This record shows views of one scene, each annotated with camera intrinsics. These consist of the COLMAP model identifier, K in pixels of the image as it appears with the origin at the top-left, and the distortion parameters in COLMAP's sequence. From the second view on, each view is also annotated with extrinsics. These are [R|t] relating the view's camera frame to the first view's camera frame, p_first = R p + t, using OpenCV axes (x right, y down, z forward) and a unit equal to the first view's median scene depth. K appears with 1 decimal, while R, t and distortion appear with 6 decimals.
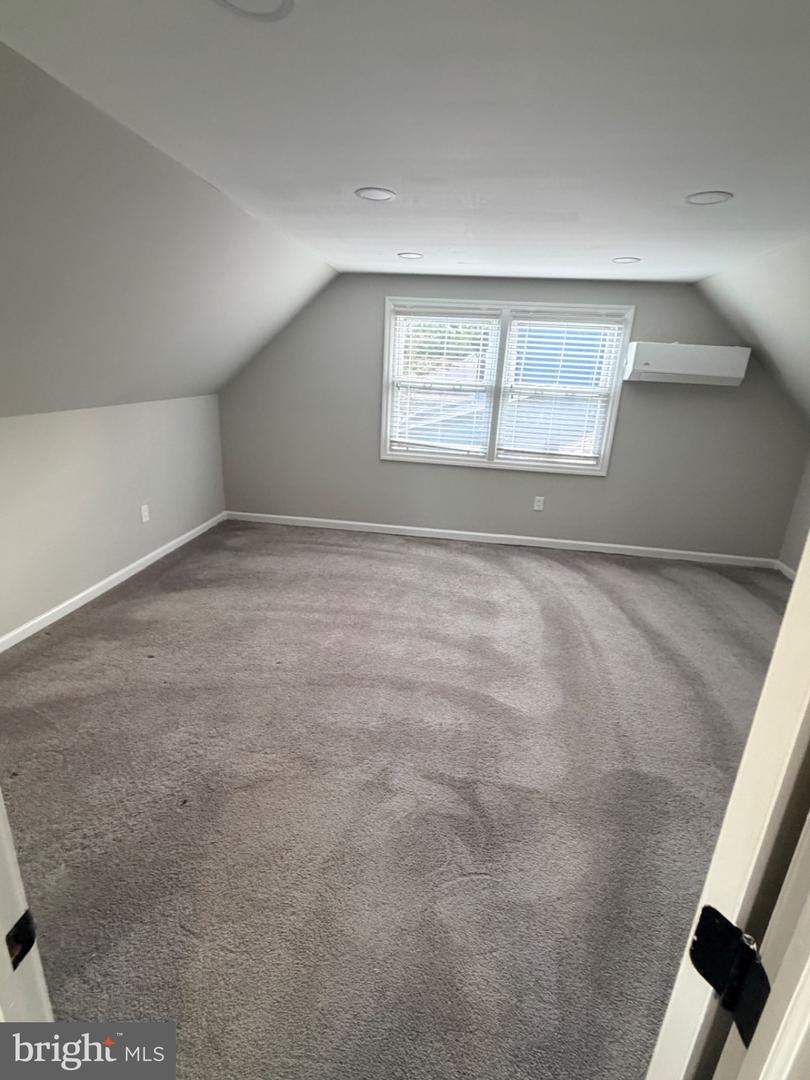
lens RADIAL K [[536.4, 0, 405.0], [0, 536.4, 540.0], [0, 0, 1]] dist [-0.004538, -0.000537]
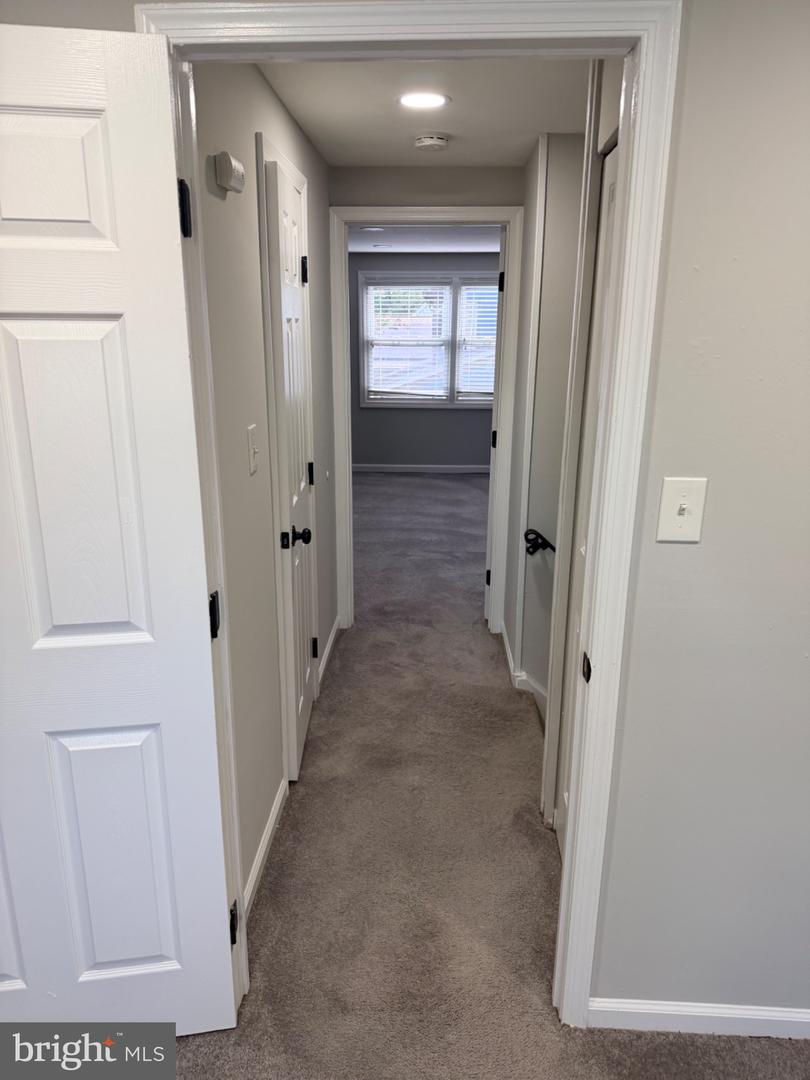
lens RADIAL K [[752.4, 0, 405.0], [0, 752.4, 540.0], [0, 0, 1]] dist [0.093241, -0.000542]
pose [[0.994502, -0.068246, 0.079419, -0.131712], [0.071252, 0.996821, -0.035648, 0.276537], [-0.076733, 0.041111, 0.996204, -0.868560]]
